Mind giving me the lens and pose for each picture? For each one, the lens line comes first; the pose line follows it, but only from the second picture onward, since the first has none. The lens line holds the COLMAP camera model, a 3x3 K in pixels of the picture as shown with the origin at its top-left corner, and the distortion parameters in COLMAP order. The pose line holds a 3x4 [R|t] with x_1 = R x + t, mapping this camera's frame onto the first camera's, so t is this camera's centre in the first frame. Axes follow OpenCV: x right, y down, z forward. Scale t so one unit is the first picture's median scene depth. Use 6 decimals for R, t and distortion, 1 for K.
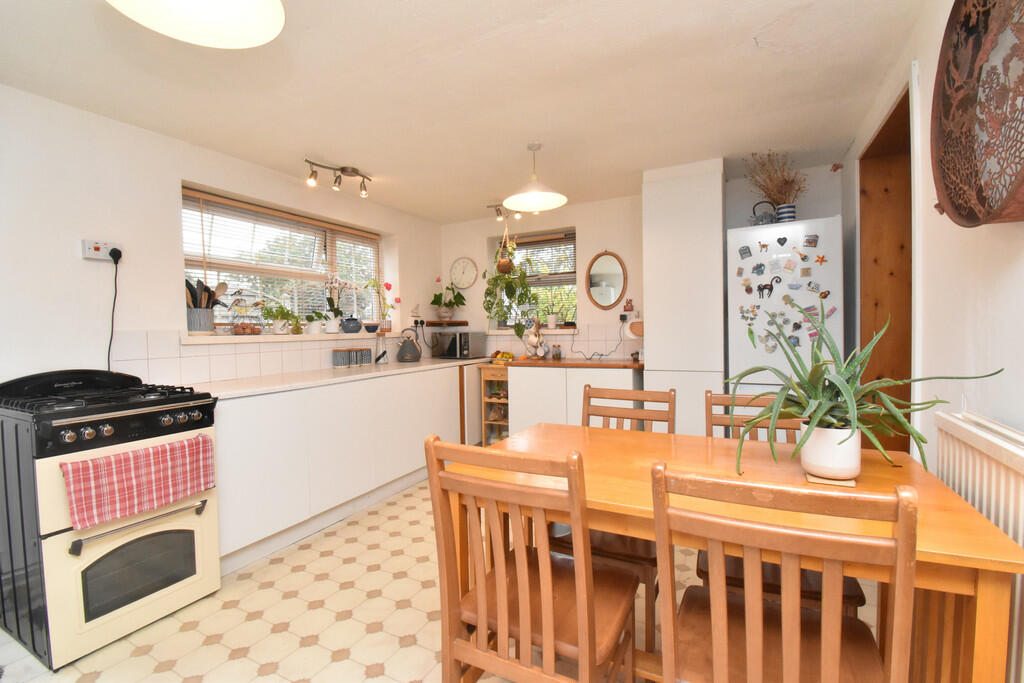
lens RADIAL K [[444.9, 0, 509.8], [0, 444.9, 336.4], [0, 0, 1]] dist [-0.014532, -0.001226]
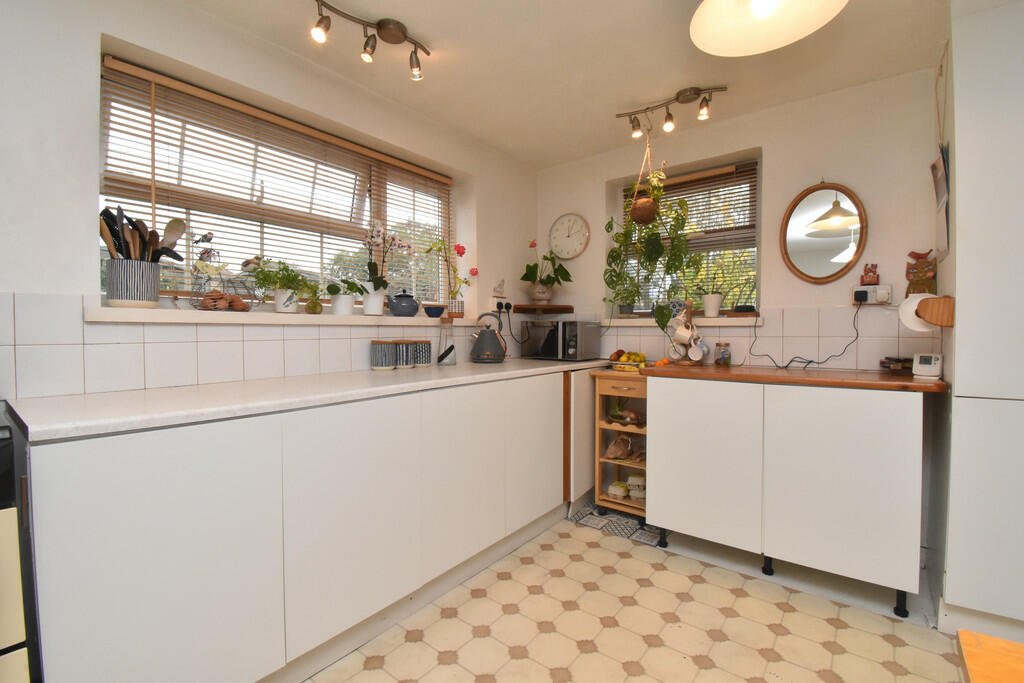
lens RADIAL K [[444.9, 0, 512.0], [0, 444.9, 339.5], [0, 0, 1]] dist [-0.014532, -0.001226]
pose [[0.983390, 0.022769, -0.180071, -0.073849], [-0.021654, 0.999732, 0.008159, 0.016236], [0.180209, -0.004125, 0.983620, 0.359868]]
